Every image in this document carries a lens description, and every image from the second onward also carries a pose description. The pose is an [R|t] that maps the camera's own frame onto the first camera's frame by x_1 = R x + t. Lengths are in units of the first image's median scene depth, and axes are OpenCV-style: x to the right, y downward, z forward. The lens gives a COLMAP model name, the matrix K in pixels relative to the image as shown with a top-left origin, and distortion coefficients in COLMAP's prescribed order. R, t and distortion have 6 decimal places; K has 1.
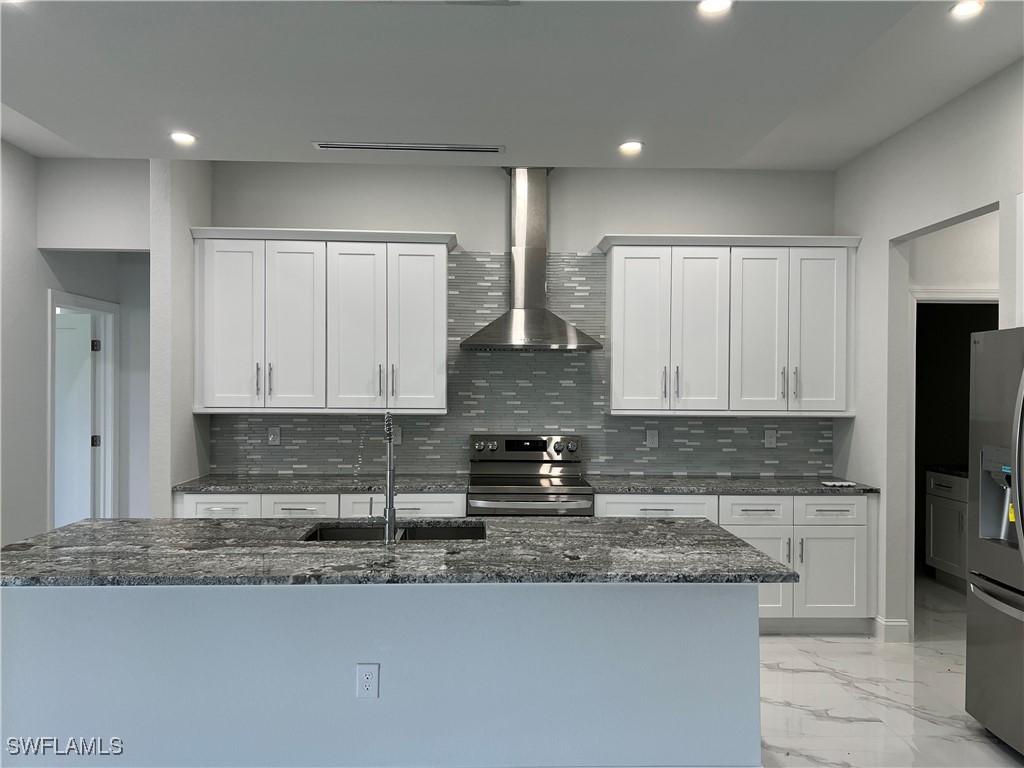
lens RADIAL K [[768.7, 0, 514.1], [0, 768.7, 378.4], [0, 0, 1]] dist [0.046871, -0.025511]
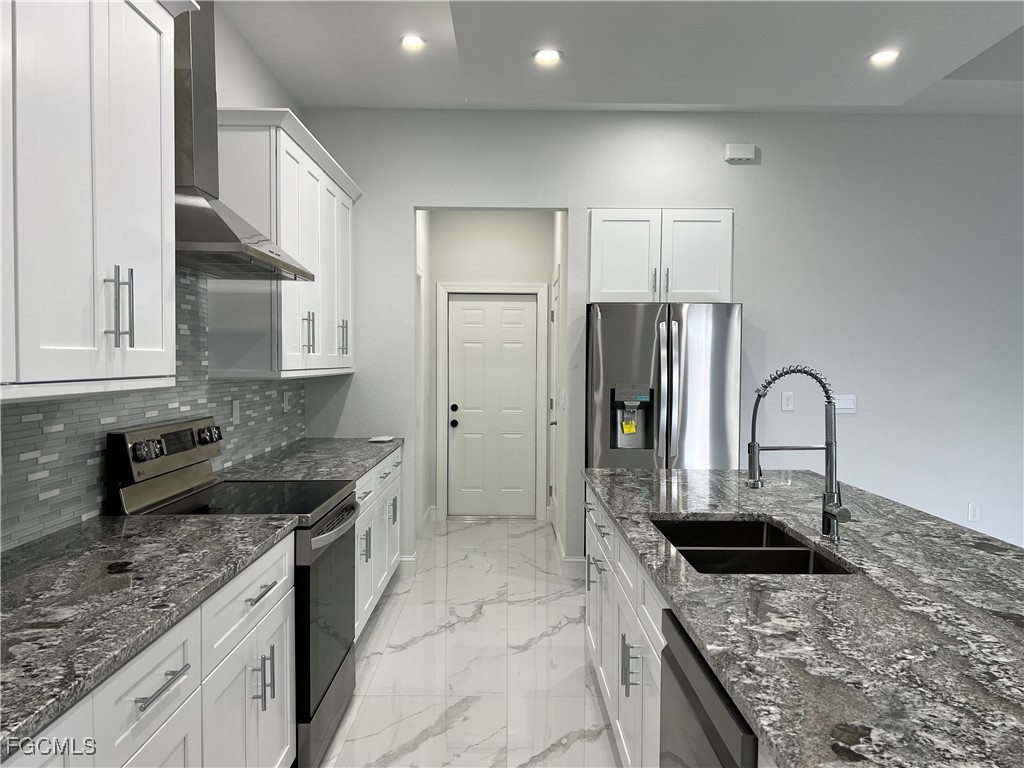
lens RADIAL K [[768.7, 0, 511.9], [0, 768.7, 390.4], [0, 0, 1]] dist [0.046871, -0.025511]
pose [[0.032885, -0.046330, 0.998385, -0.544830], [-0.013912, 0.998807, 0.046808, 0.022962], [-0.999362, -0.015429, 0.032201, 0.767870]]
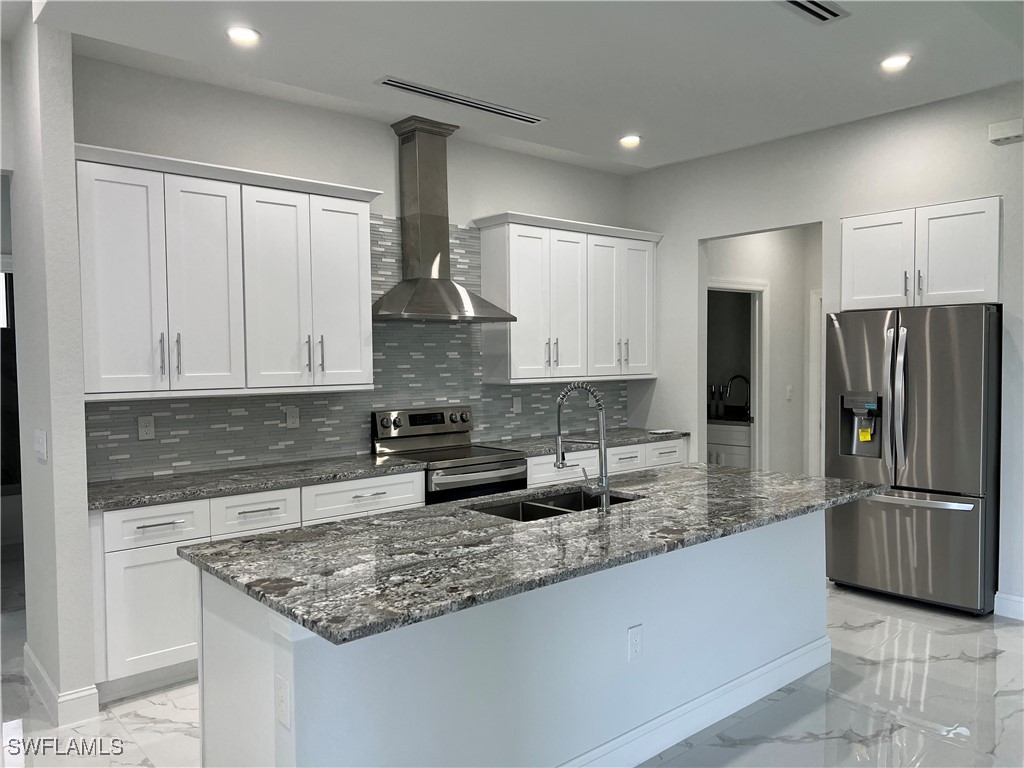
lens RADIAL K [[768.7, 0, 505.8], [0, 768.7, 390.0], [0, 0, 1]] dist [0.046871, -0.025511]
pose [[0.782140, -0.042129, 0.621676, -0.530675], [0.011712, 0.998529, 0.052932, -0.000218], [-0.622992, -0.034119, 0.781484, 0.176570]]
